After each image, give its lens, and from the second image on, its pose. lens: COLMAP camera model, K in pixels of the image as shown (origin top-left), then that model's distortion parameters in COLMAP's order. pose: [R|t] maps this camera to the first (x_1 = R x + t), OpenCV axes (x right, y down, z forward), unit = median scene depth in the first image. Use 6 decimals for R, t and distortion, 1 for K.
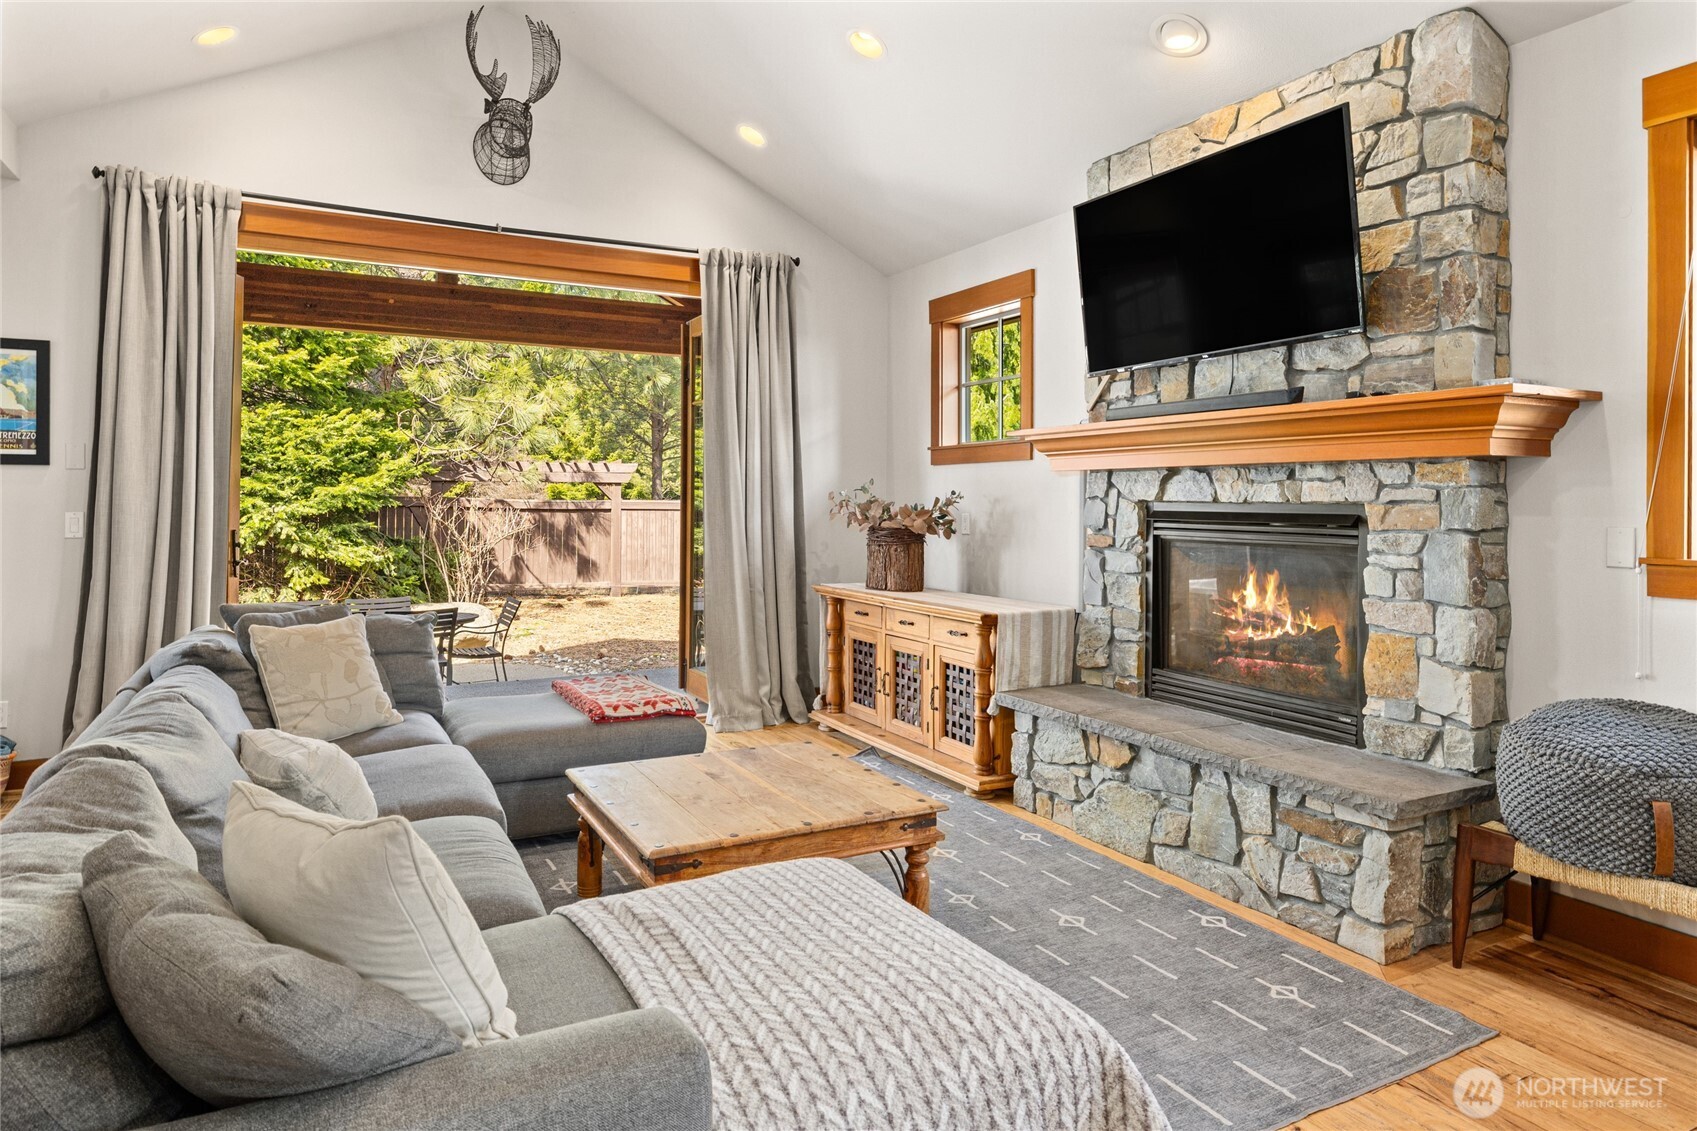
lens RADIAL K [[1100.4, 0, 930.8], [0, 1100.4, 475.0], [0, 0, 1]] dist [-0.006690, 0.001996]
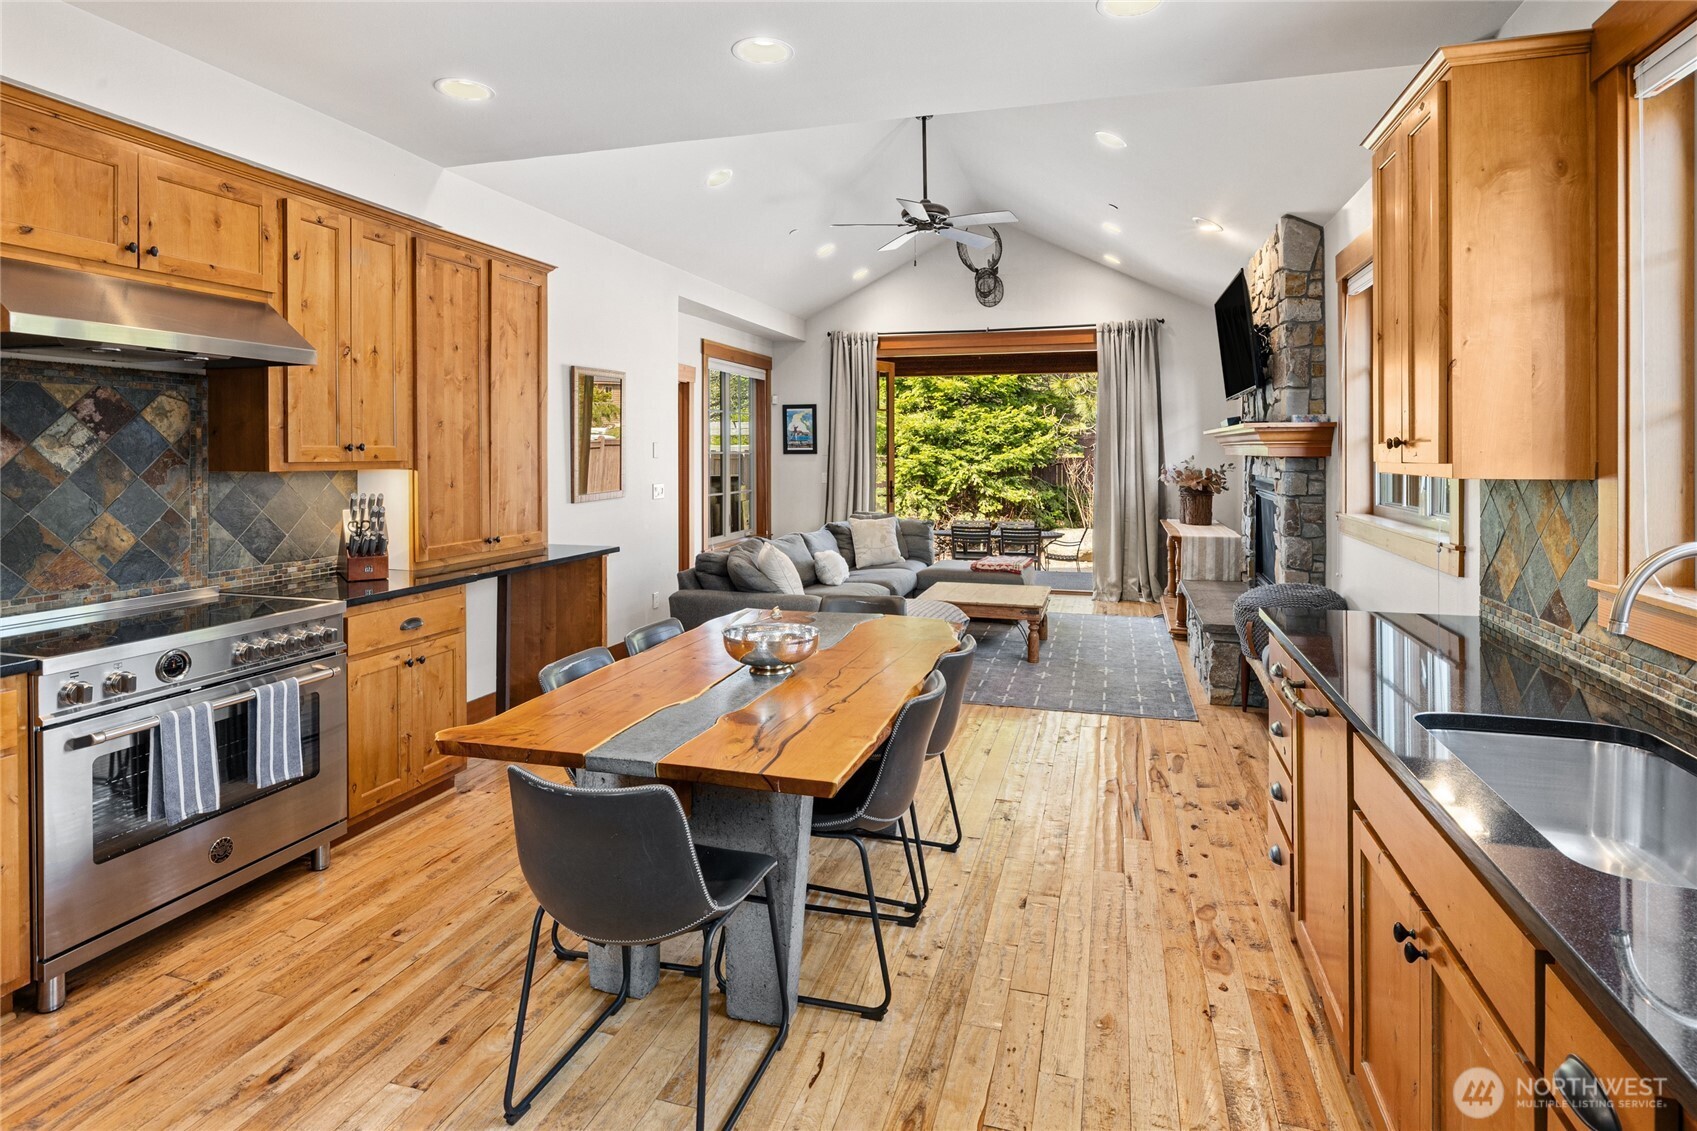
lens RADIAL K [[1121.4, 0, 801.5], [0, 1121.4, 432.5], [0, 0, 1]] dist [-0.011094, 0.003266]
pose [[0.653380, -0.013246, -0.756915, 1.042707], [0.021542, 0.999767, 0.001100, -0.057612], [0.756724, -0.017025, 0.653513, -0.655719]]
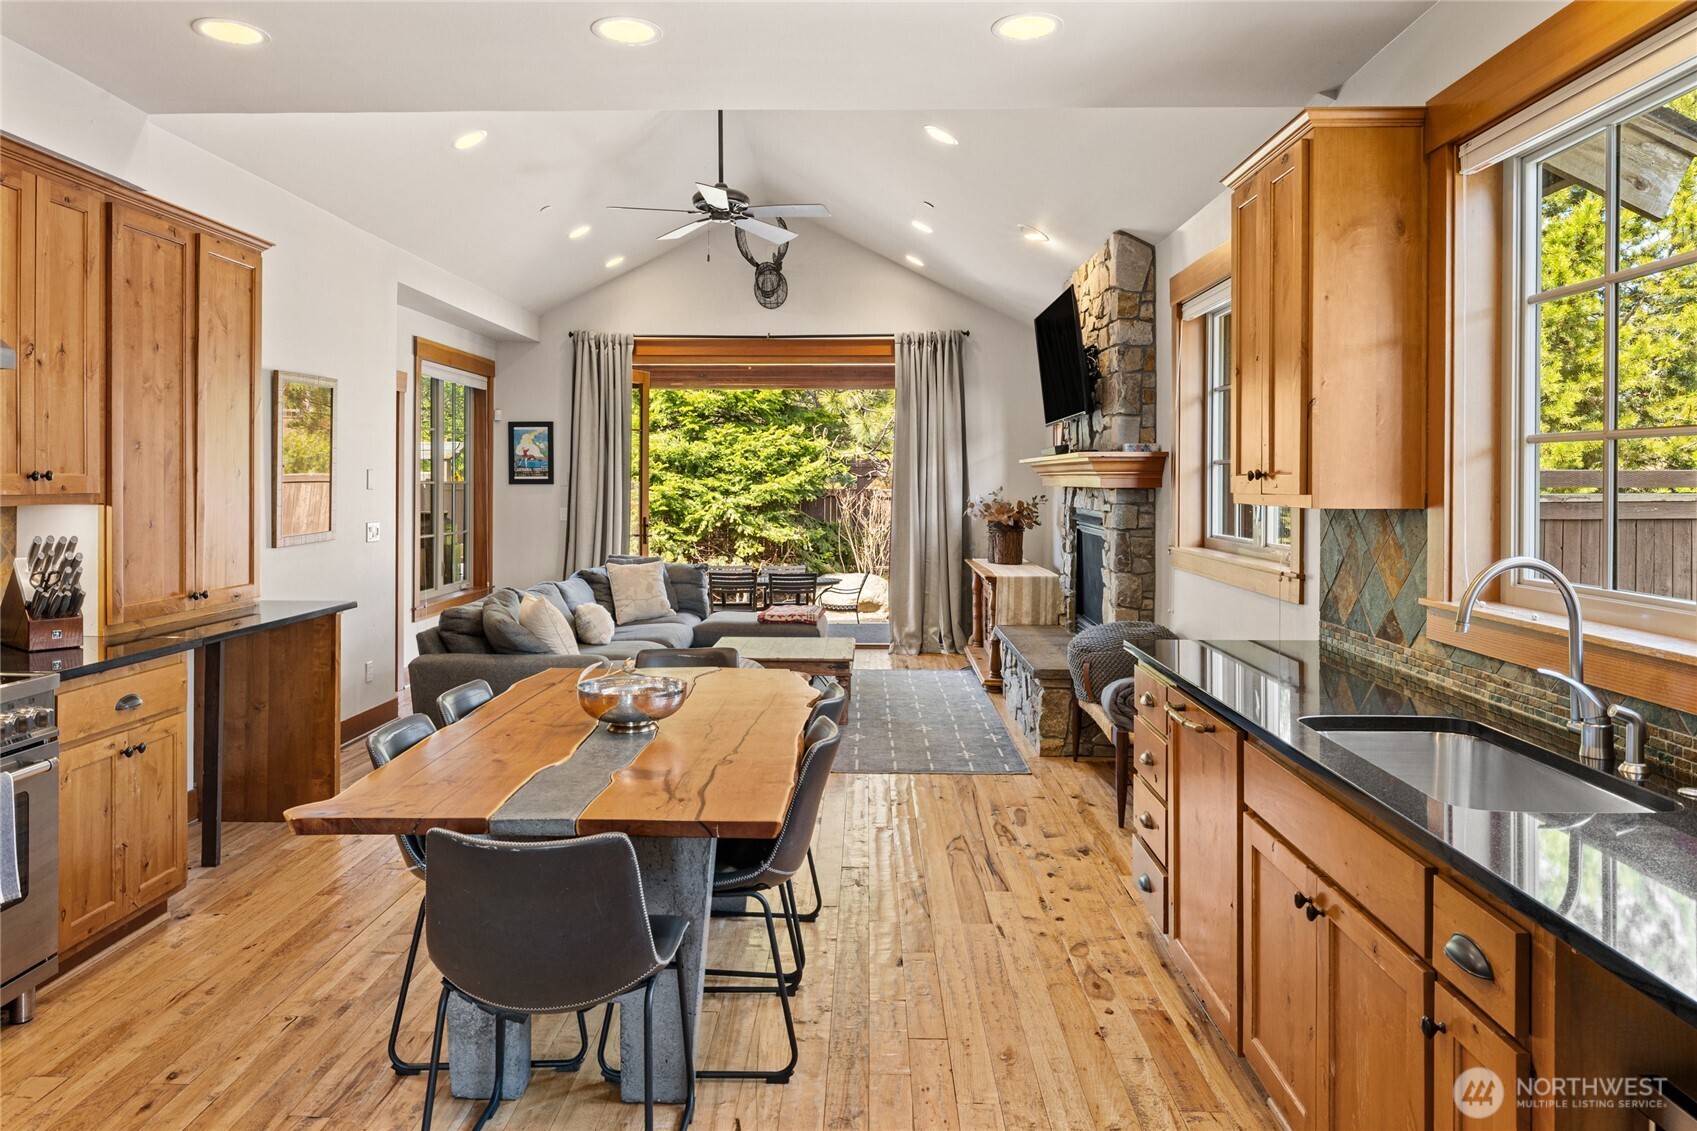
lens RADIAL K [[1445.6, 0, 941.4], [0, 1445.6, 456.4], [0, 0, 1]] dist [-0.006987, 0.006195]
pose [[0.865687, -0.007566, -0.500528, 1.051663], [0.012877, 0.999891, 0.007157, -0.064707], [0.500419, -0.012641, 0.865691, -0.862792]]
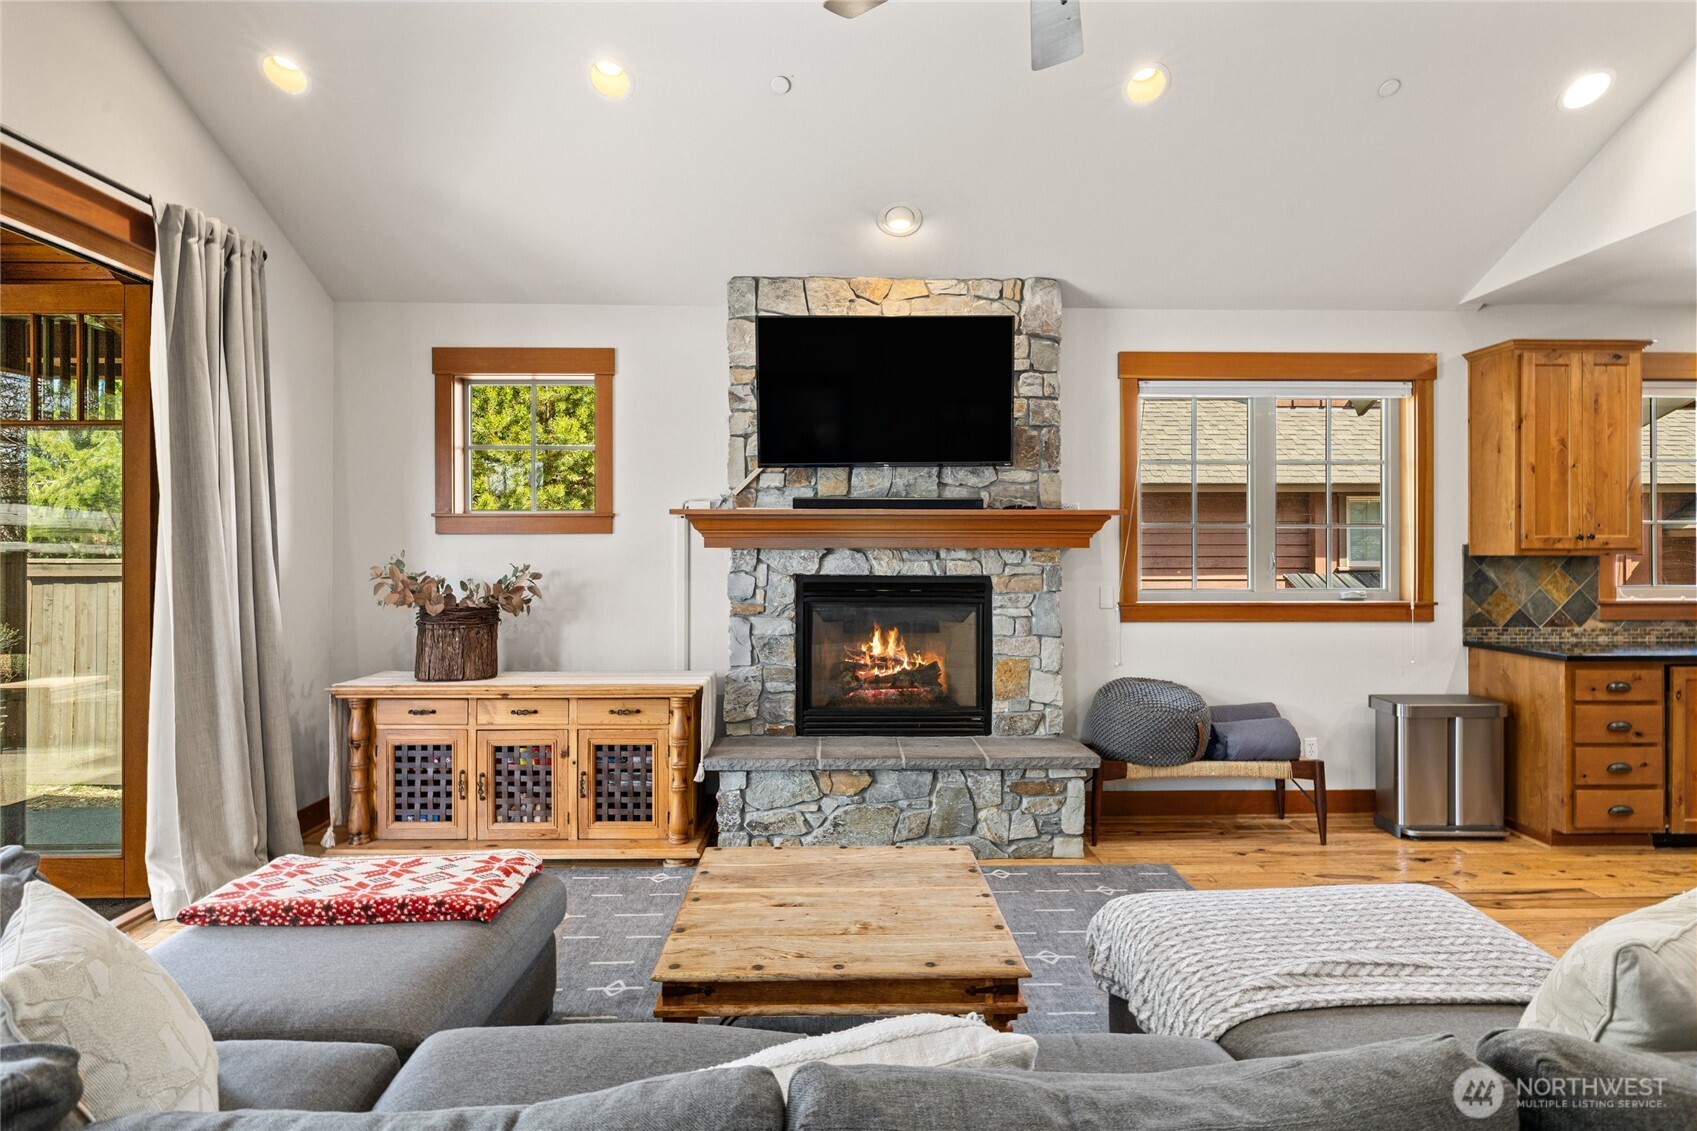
lens RADIAL K [[858.4, 0, 874.9], [0, 858.4, 541.4], [0, 0, 1]] dist [-0.000426, 0.000442]
pose [[0.442917, 0.013173, 0.896466, -0.611819], [-0.022096, 0.999749, -0.003774, -0.011086], [-0.896290, -0.018136, 0.443097, 0.498521]]
